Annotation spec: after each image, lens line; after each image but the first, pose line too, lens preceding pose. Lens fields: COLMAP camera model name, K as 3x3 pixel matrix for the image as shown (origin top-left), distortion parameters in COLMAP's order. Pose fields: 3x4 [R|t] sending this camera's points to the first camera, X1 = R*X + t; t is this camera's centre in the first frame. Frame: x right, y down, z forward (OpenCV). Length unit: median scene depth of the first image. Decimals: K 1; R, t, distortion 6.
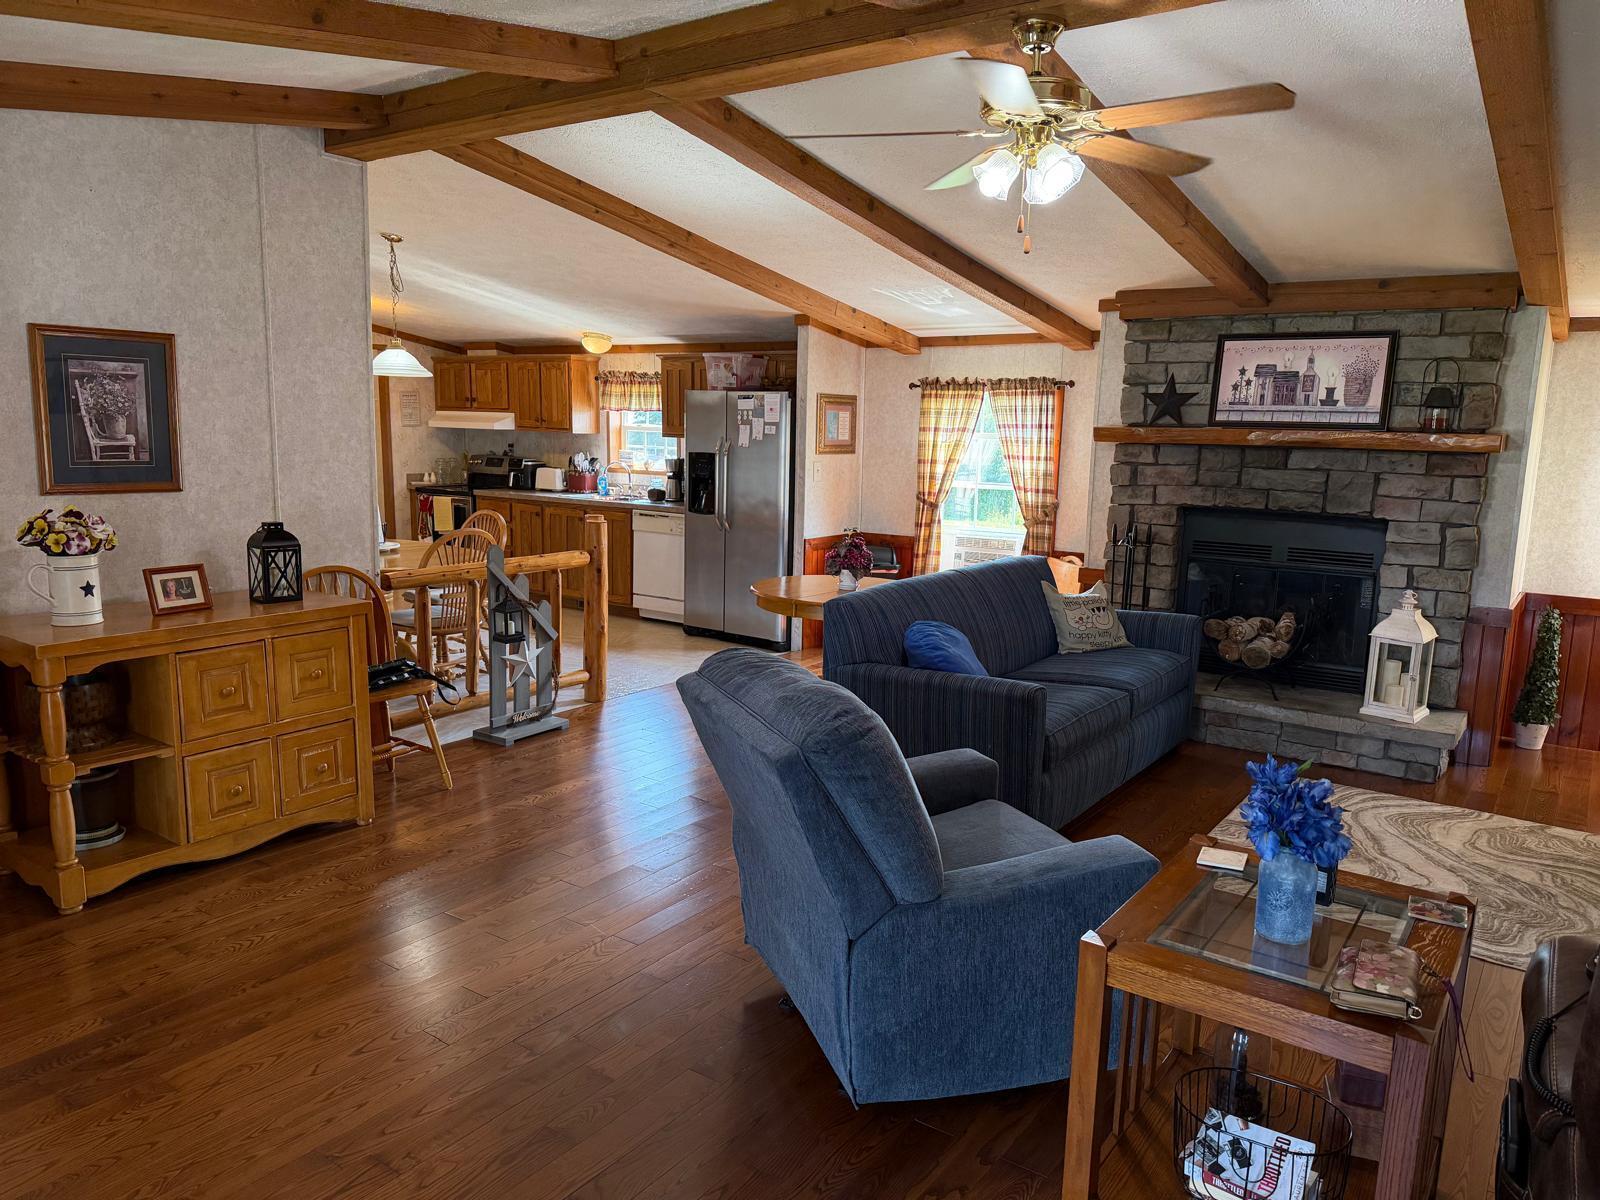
lens RADIAL K [[1097.1, 0, 799.5], [0, 1097.1, 608.2], [0, 0, 1]] dist [0.101934, -0.165581]
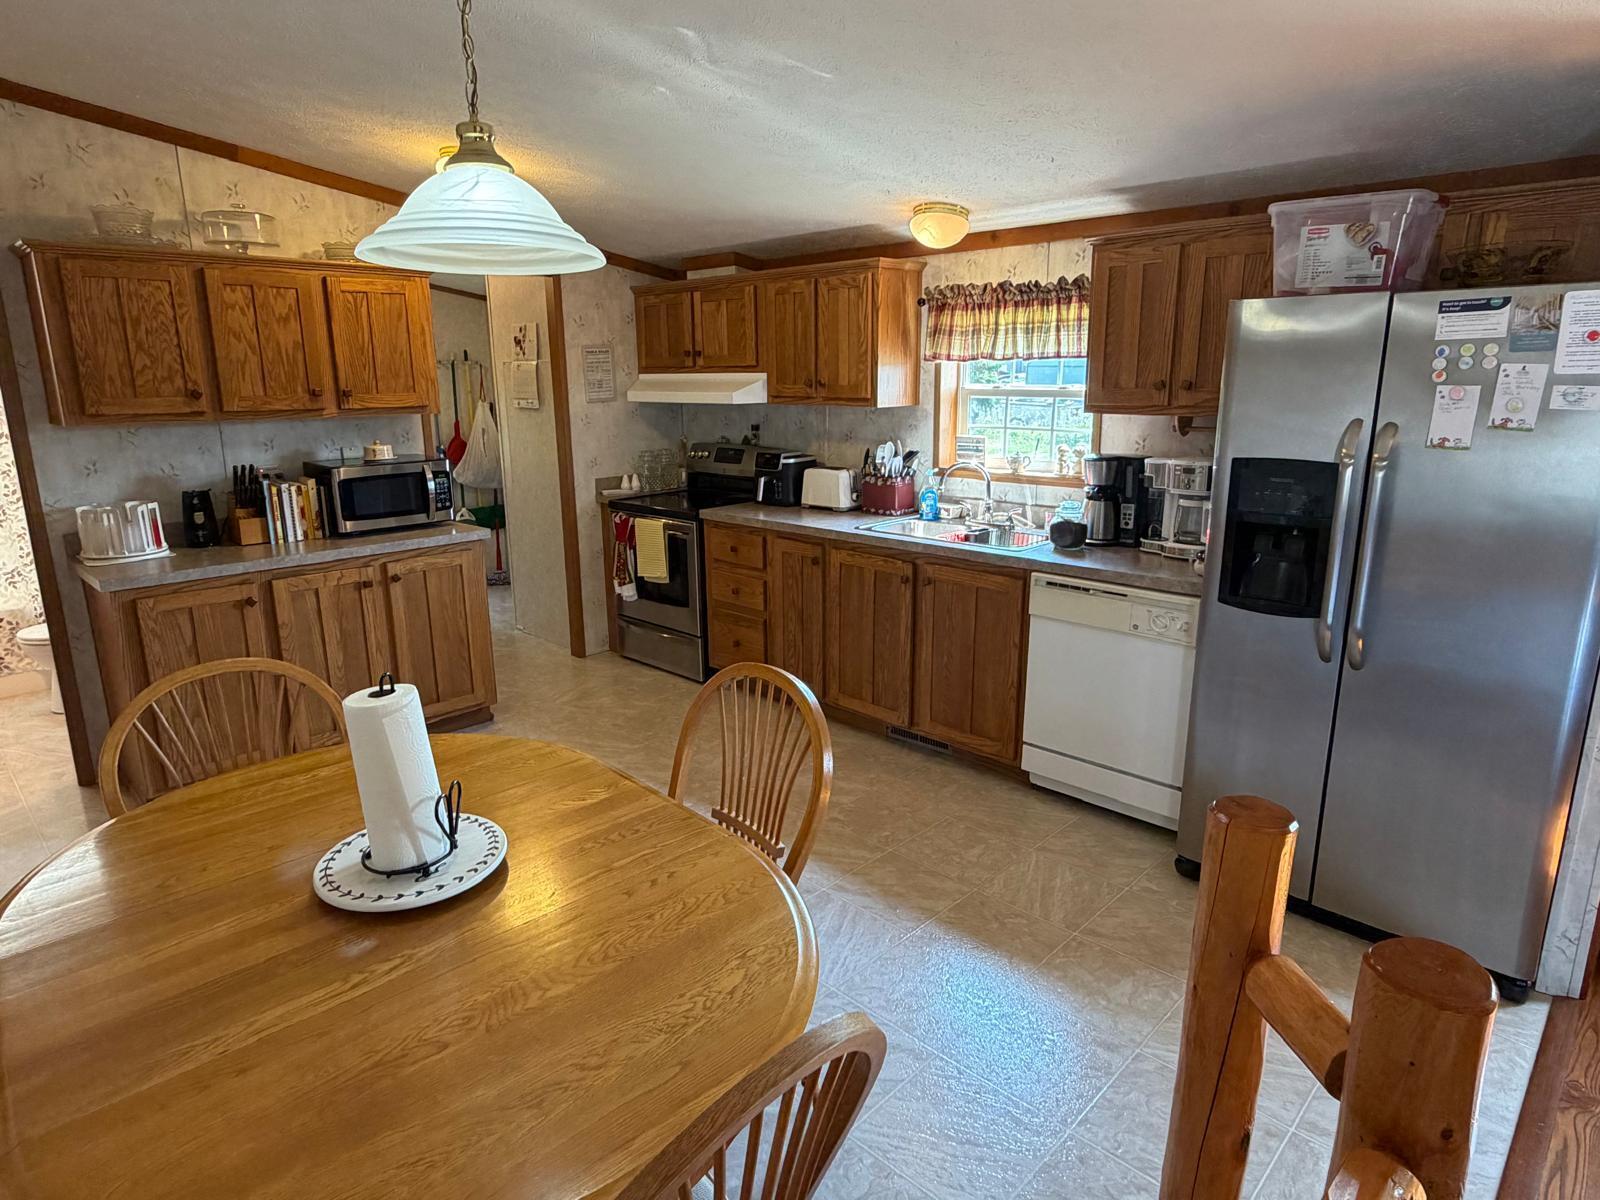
lens RADIAL K [[914.2, 0, 805.9], [0, 914.2, 596.5], [0, 0, 1]] dist [-0.013140, -0.000305]
pose [[0.988000, 0.006743, -0.154308, -0.260321], [0.004215, 0.997497, 0.070580, -0.150149], [0.154398, -0.070384, 0.985499, 0.839587]]
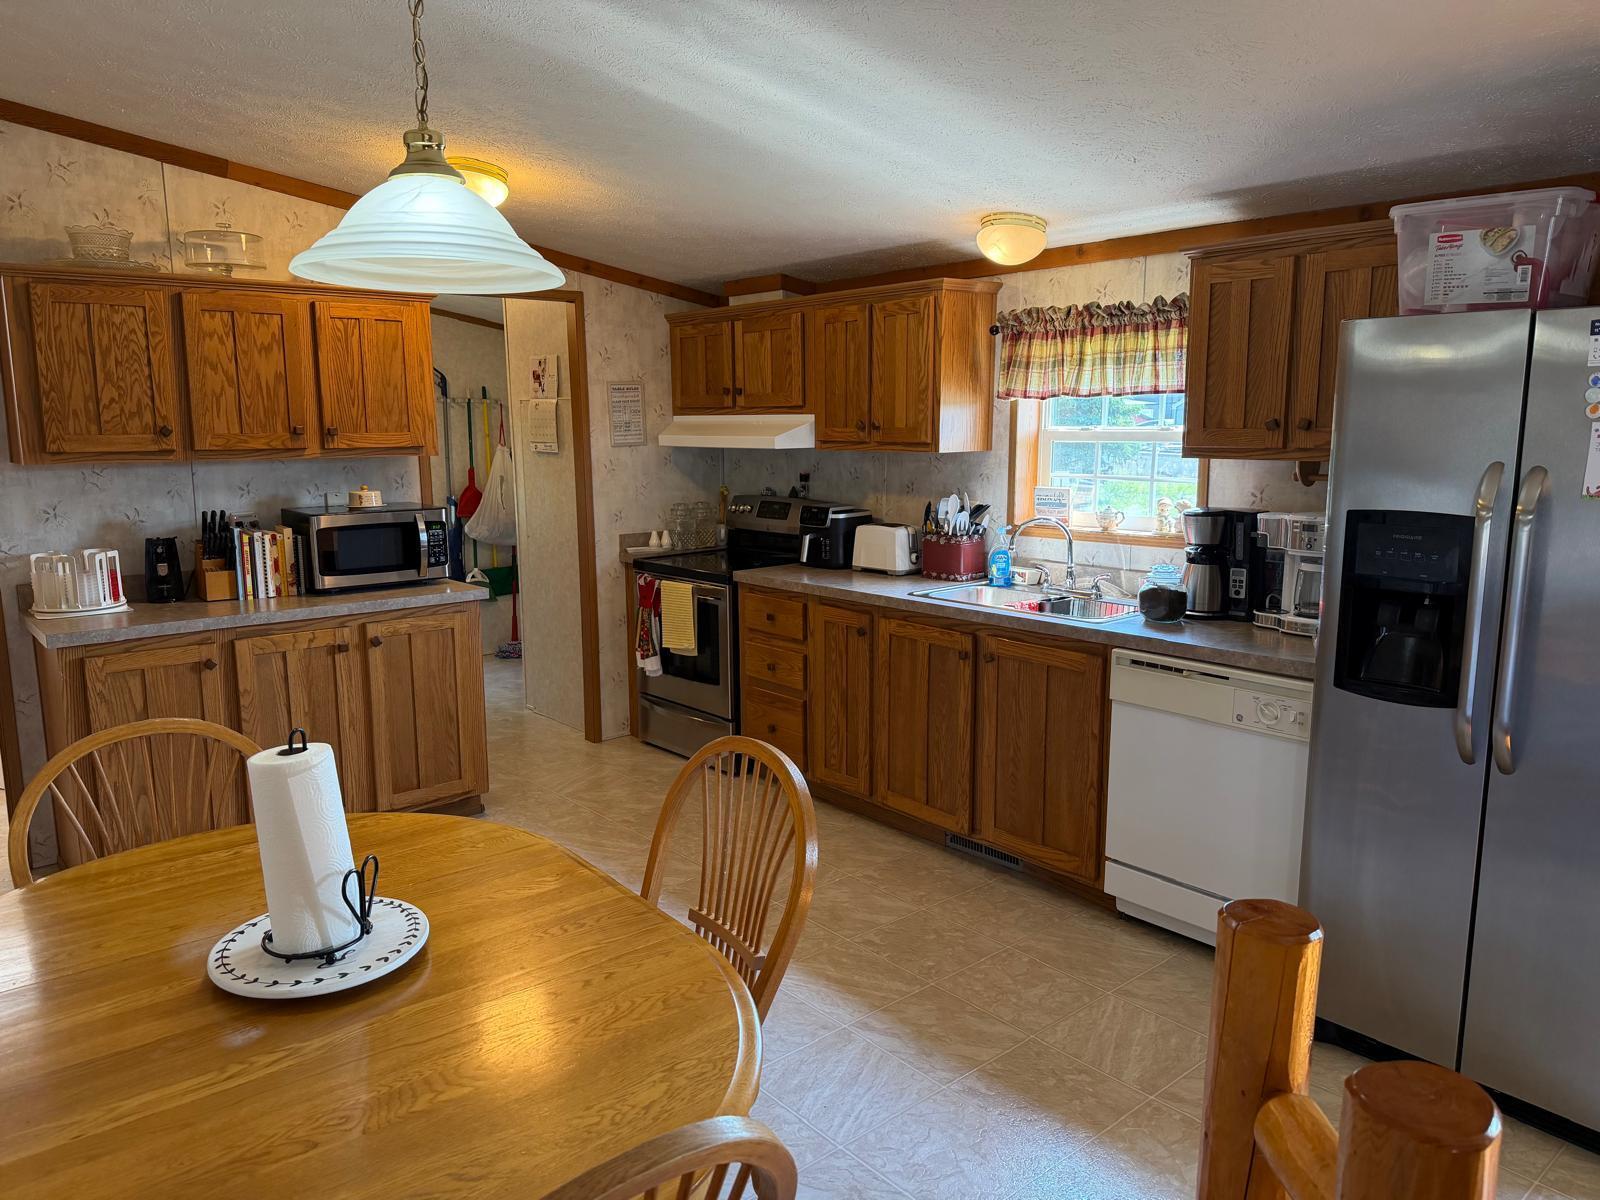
lens RADIAL K [[1097.1, 0, 799.5], [0, 1097.1, 608.2], [0, 0, 1]] dist [0.101934, -0.165581]
pose [[0.969977, 0.013014, -0.242847, -0.229182], [-0.013038, 0.999914, 0.001512, -0.144177], [0.242846, 0.001700, 0.970063, 0.831507]]
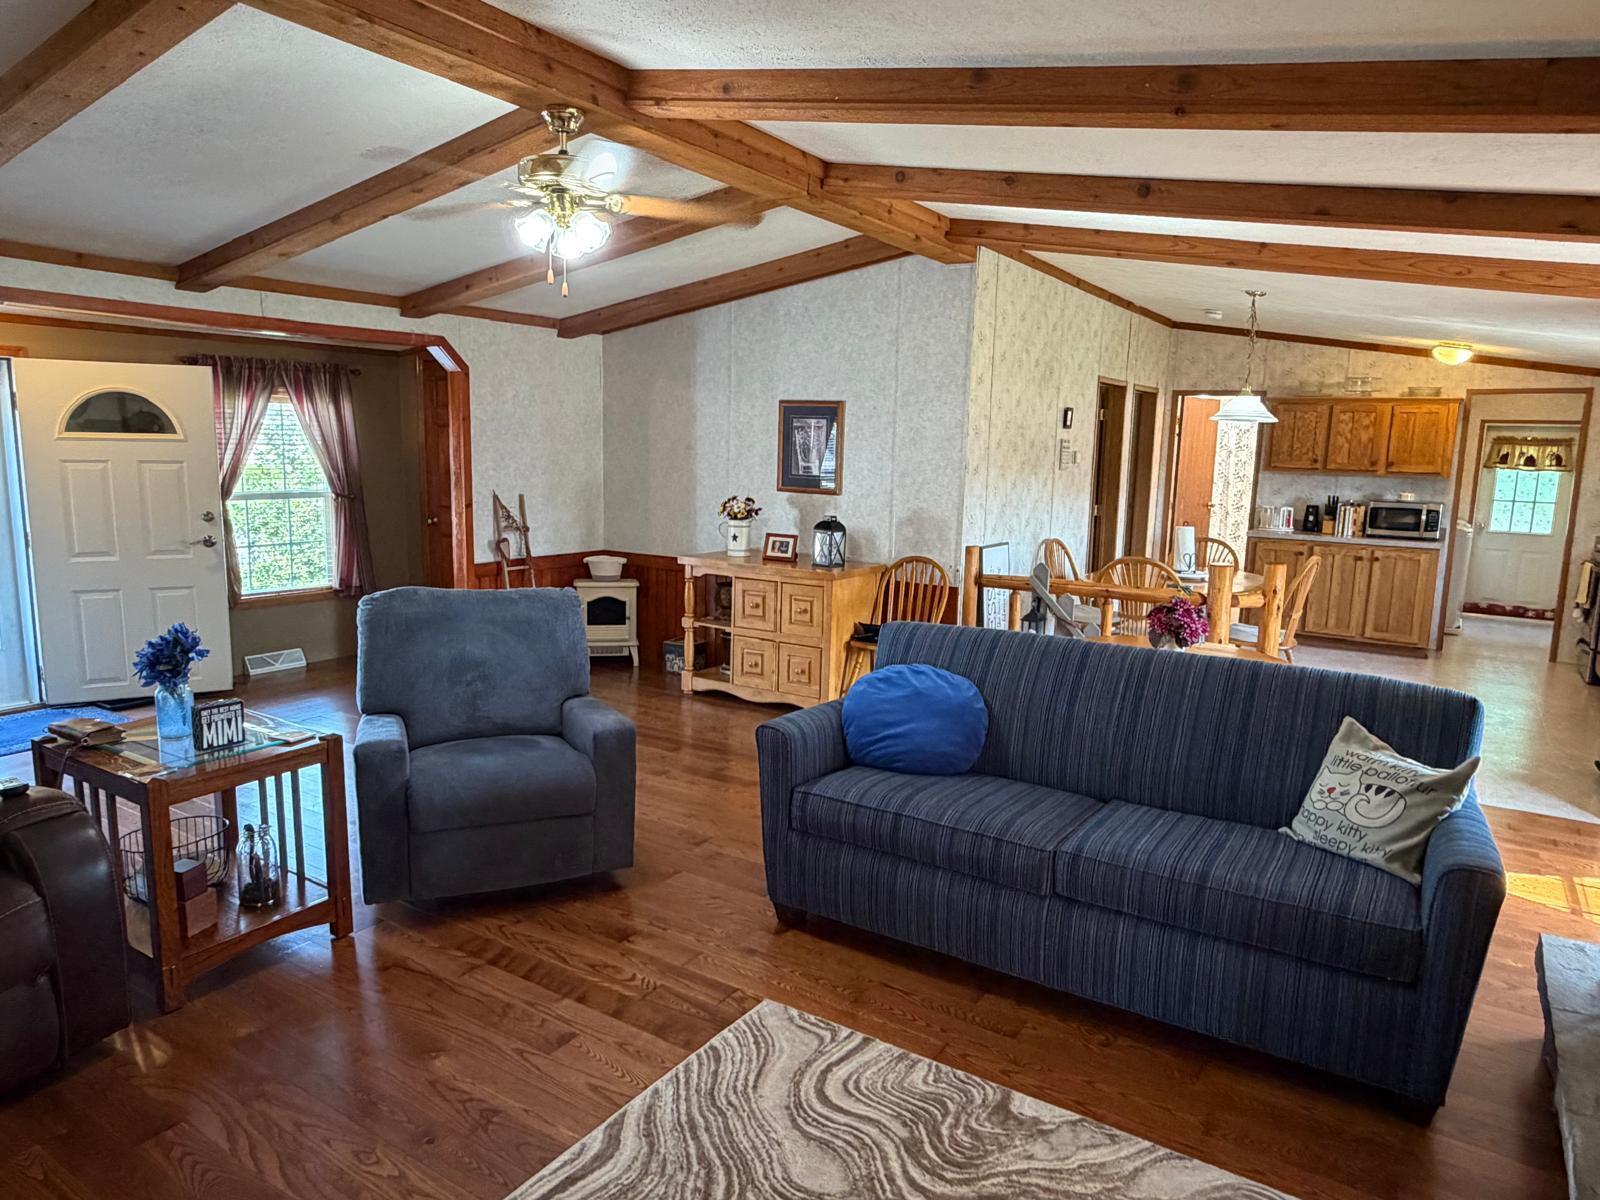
lens RADIAL K [[1021.2, 0, 805.4], [0, 1021.2, 593.6], [0, 0, 1]] dist [-0.000857, 0.004059]
pose [[0.042830, 0.127300, -0.990939, 0.659403], [-0.191517, 0.974502, 0.116910, -0.089185], [0.980554, 0.184774, 0.066118, 0.600060]]
